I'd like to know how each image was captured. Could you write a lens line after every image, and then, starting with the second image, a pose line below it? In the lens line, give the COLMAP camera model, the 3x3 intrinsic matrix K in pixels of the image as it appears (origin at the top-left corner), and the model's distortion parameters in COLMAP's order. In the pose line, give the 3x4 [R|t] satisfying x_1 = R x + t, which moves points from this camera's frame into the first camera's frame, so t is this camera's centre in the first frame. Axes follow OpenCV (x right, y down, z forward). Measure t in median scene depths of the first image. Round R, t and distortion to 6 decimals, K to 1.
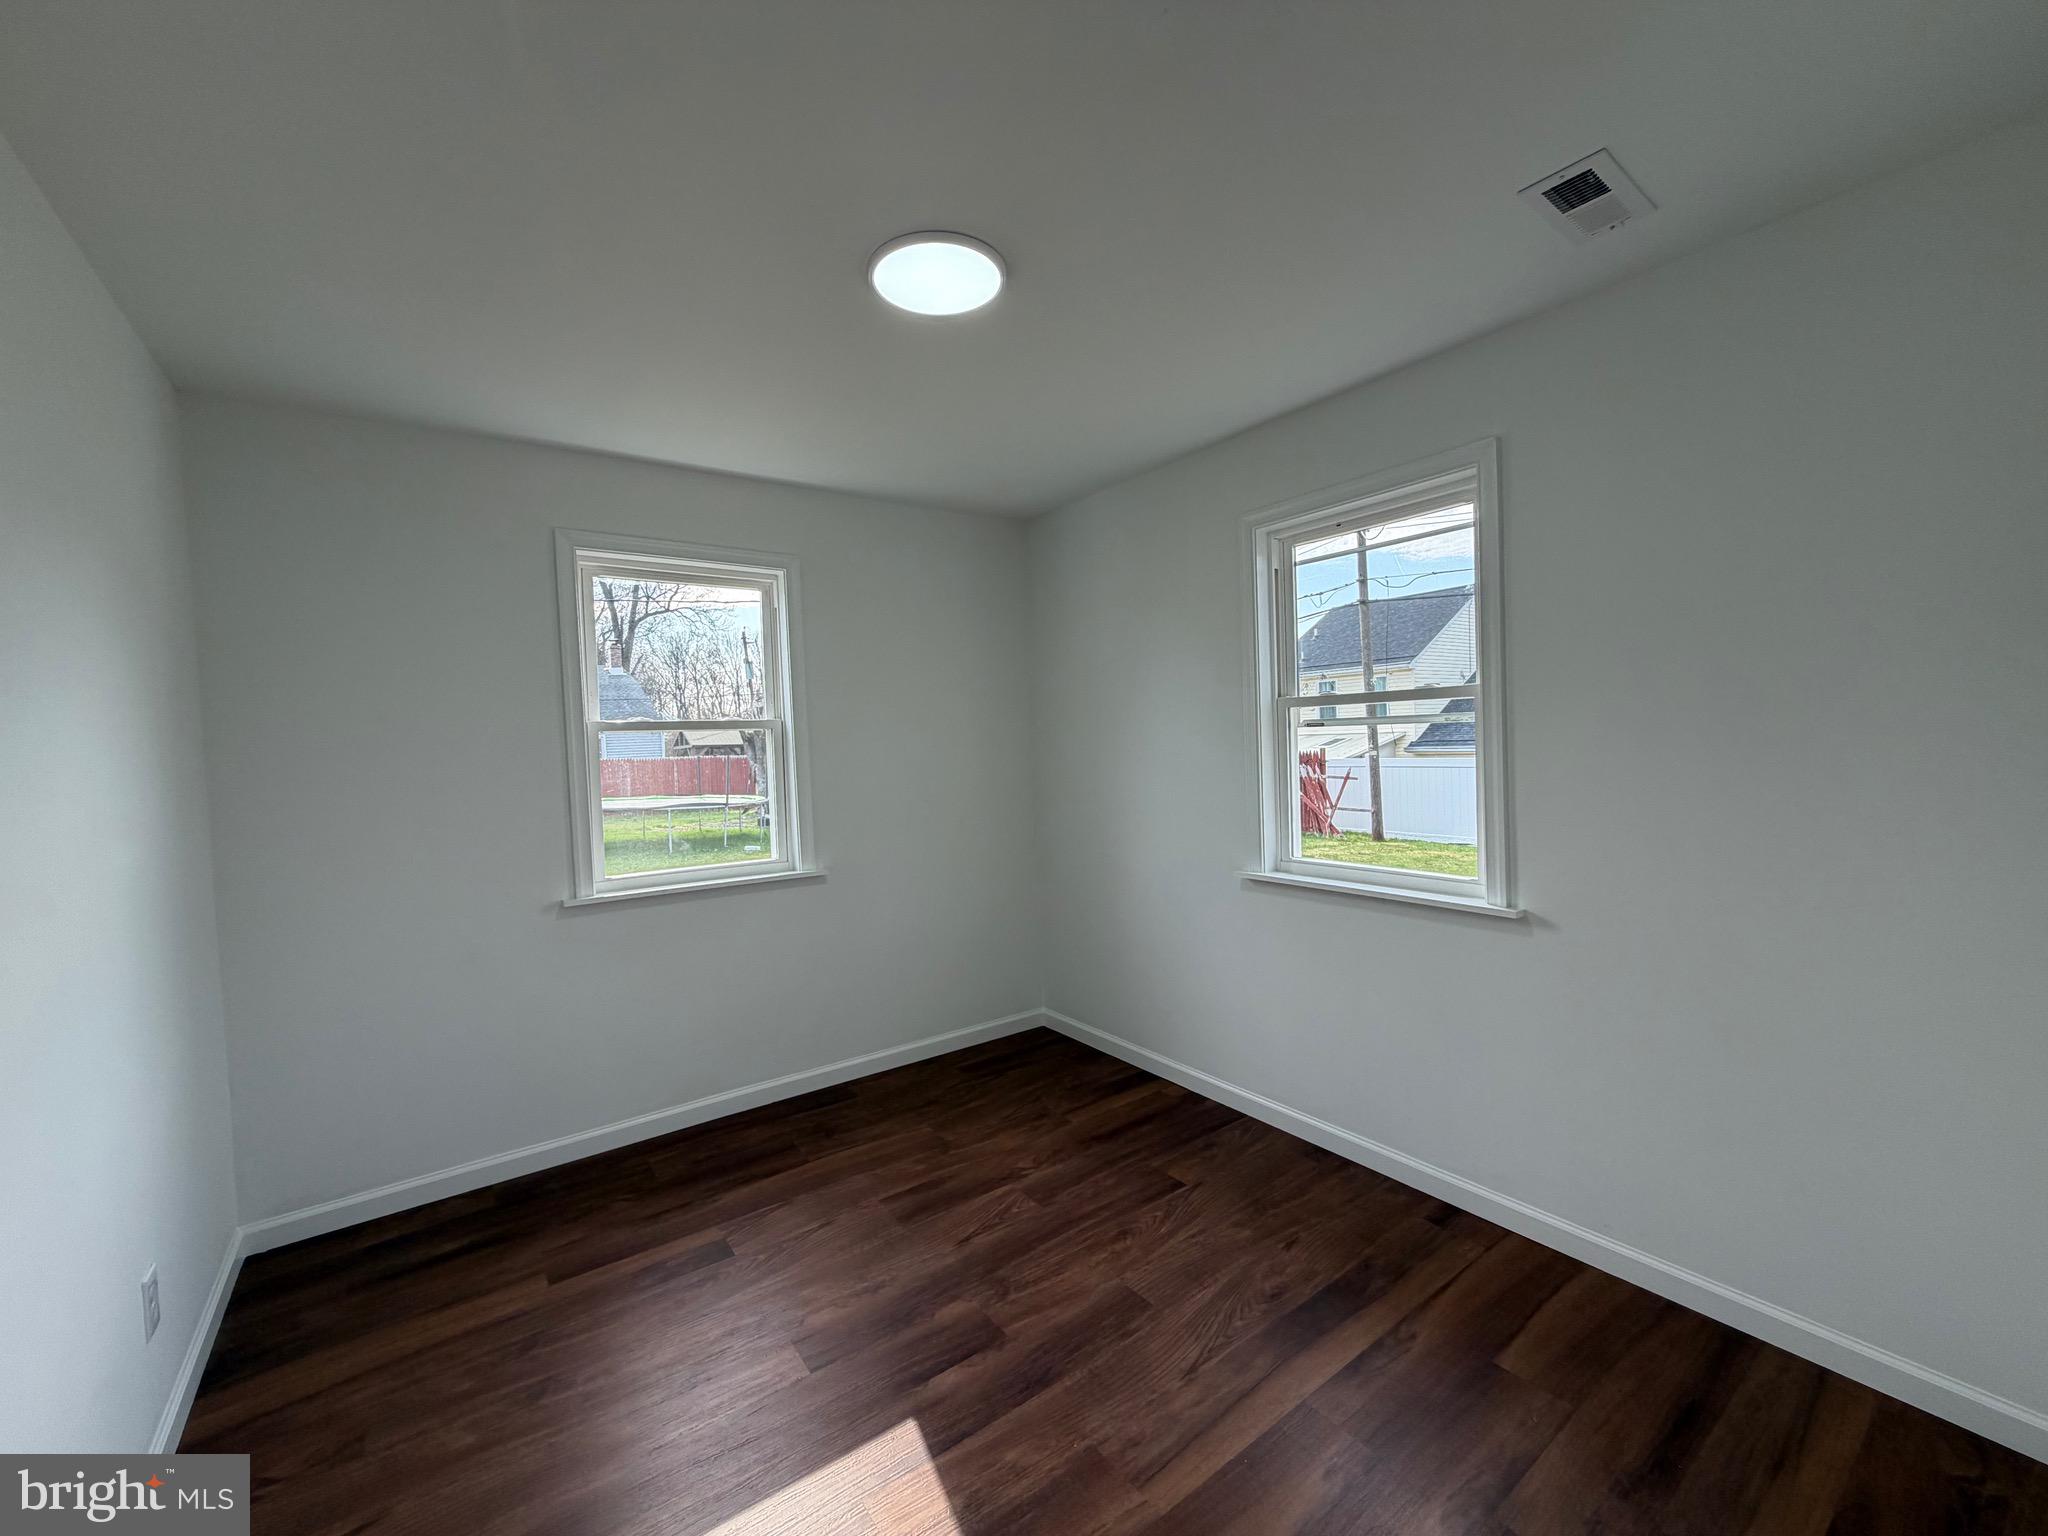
lens RADIAL K [[819.0, 0, 1015.7], [0, 819.0, 768.7], [0, 0, 1]] dist [0.000995, -0.000014]
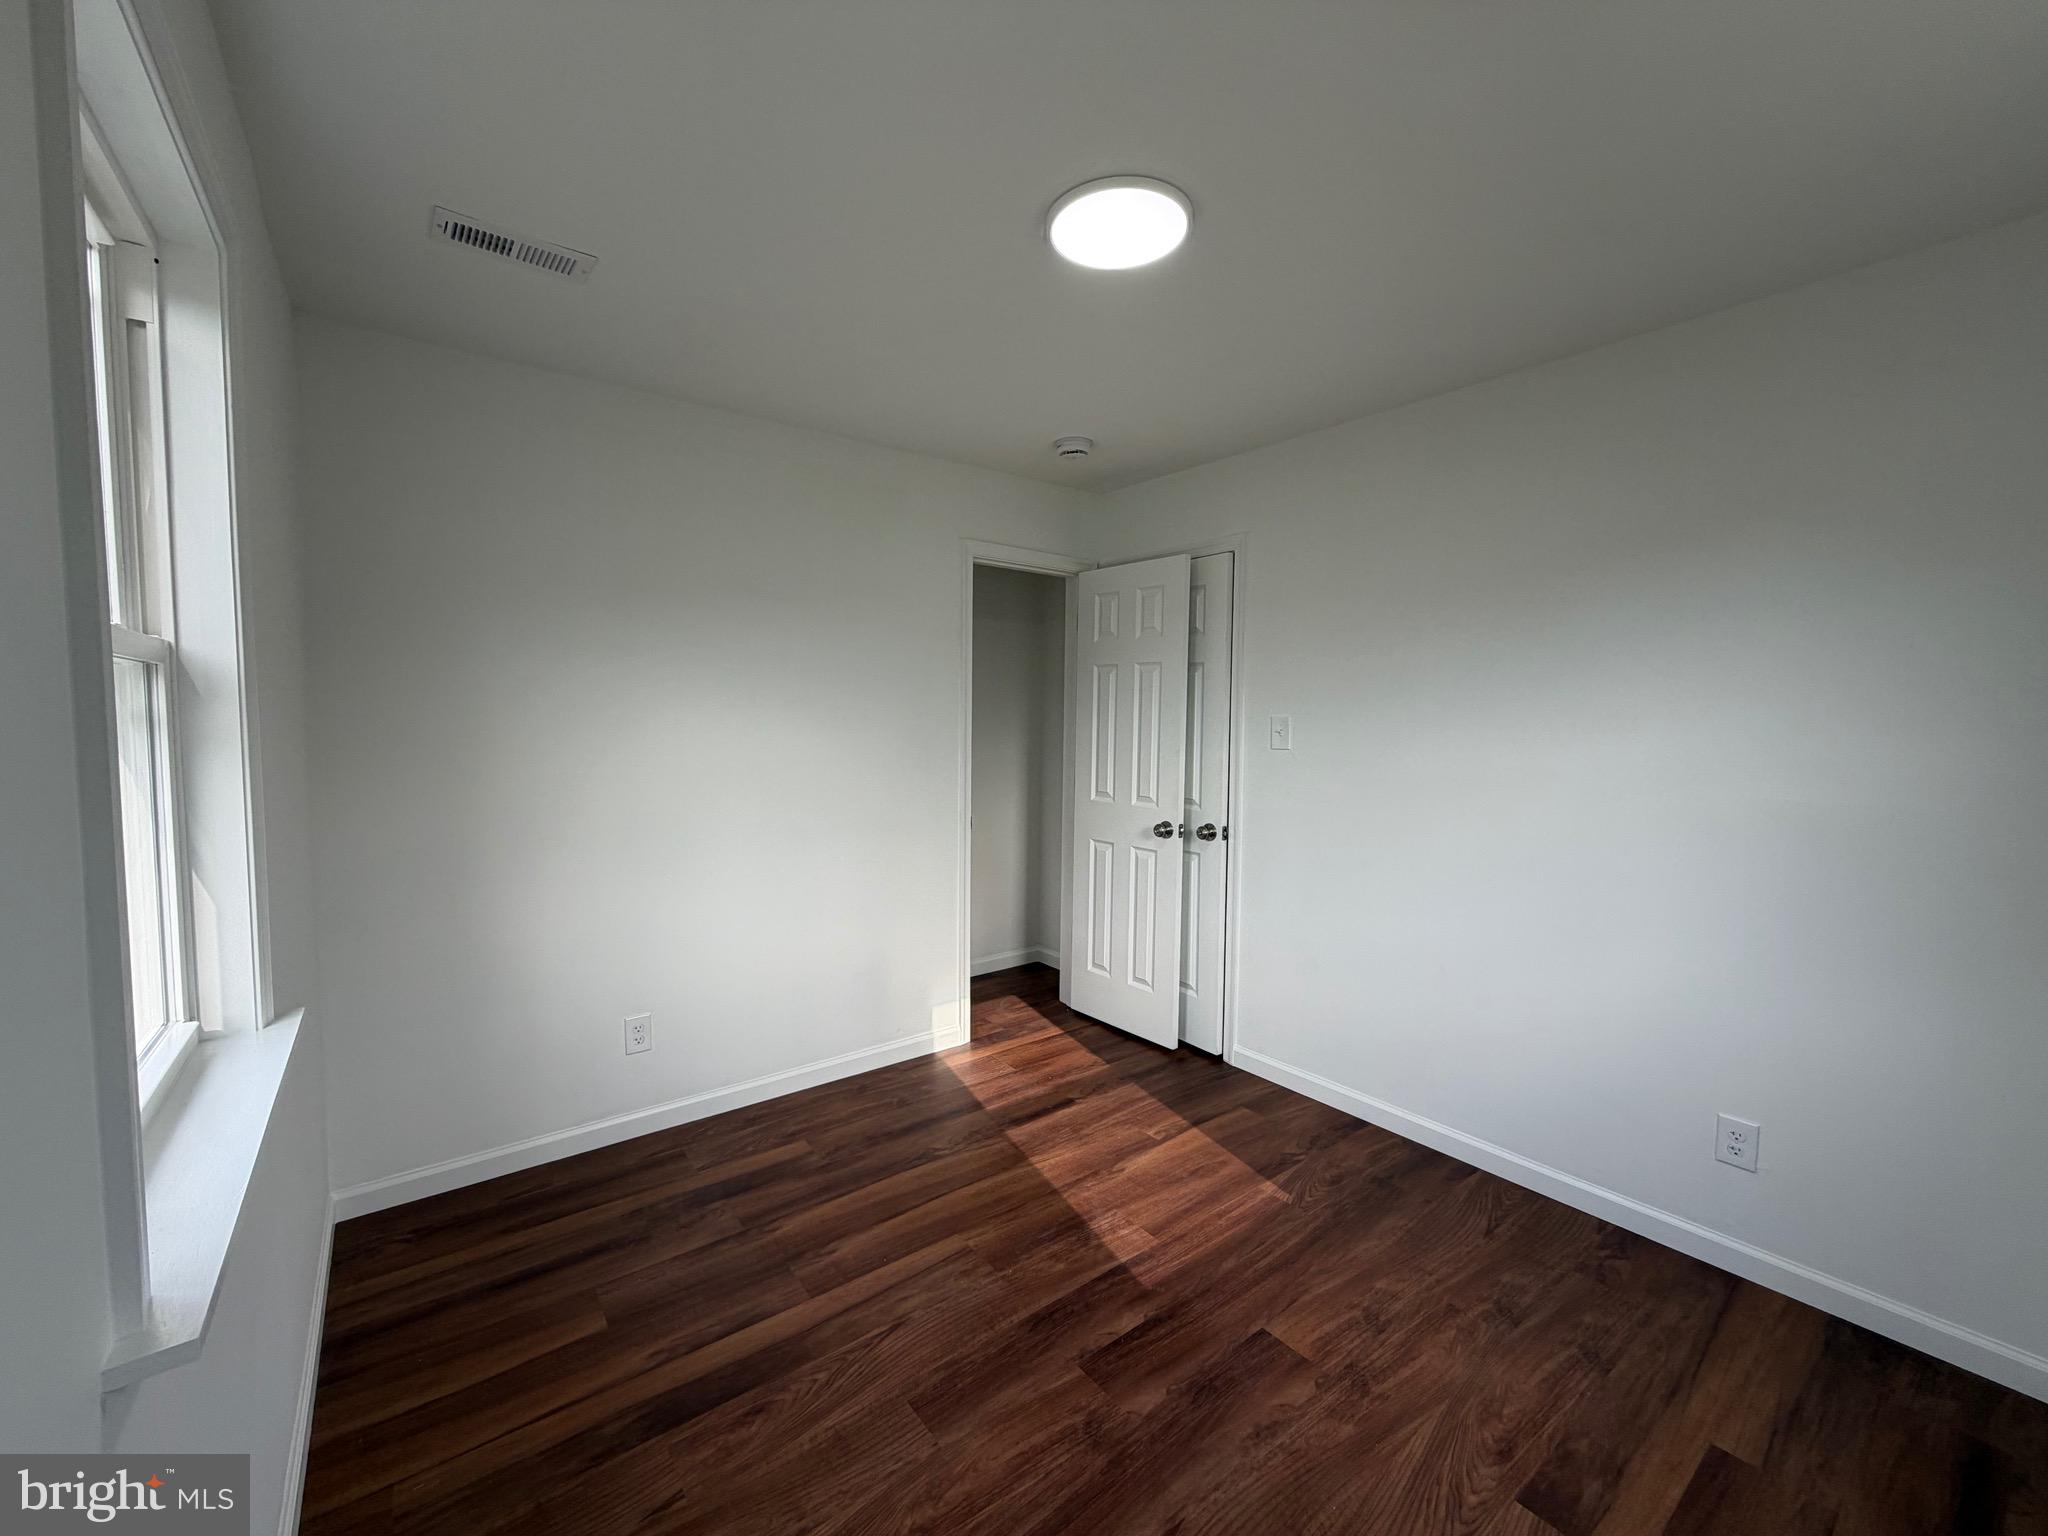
lens RADIAL K [[810.4, 0, 1020.2], [0, 810.4, 773.9], [0, 0, 1]] dist [0.000696, -0.000021]
pose [[-0.999056, 0.032283, -0.029083, 0.050583], [0.028930, 0.993605, 0.109144, -0.060983], [0.032420, 0.108200, -0.993600, 1.556224]]
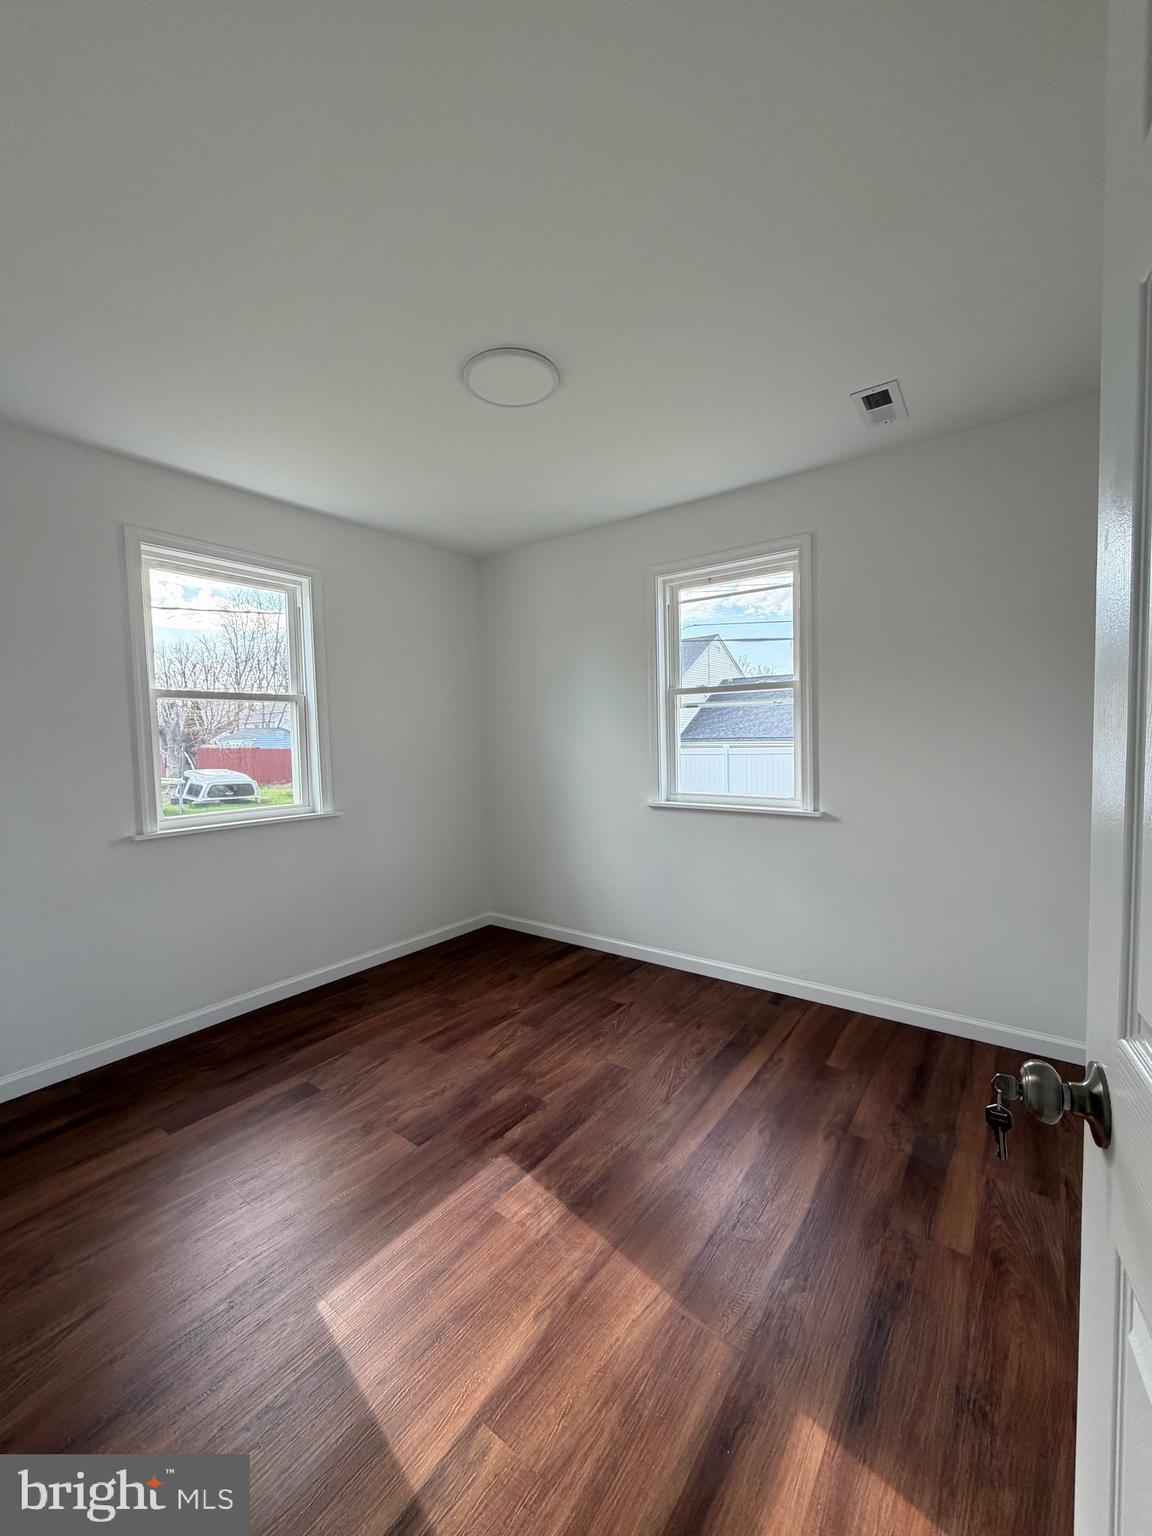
lens RADIAL K [[614.3, 0, 575.1], [0, 614.3, 763.6], [0, 0, 1]] dist [0.000995, -0.000014]
pose [[0.953646, -0.001547, 0.300925, -0.248915], [-0.000178, 0.999984, 0.005707, 0.060884], [-0.300929, -0.005496, 0.953631, -0.064429]]
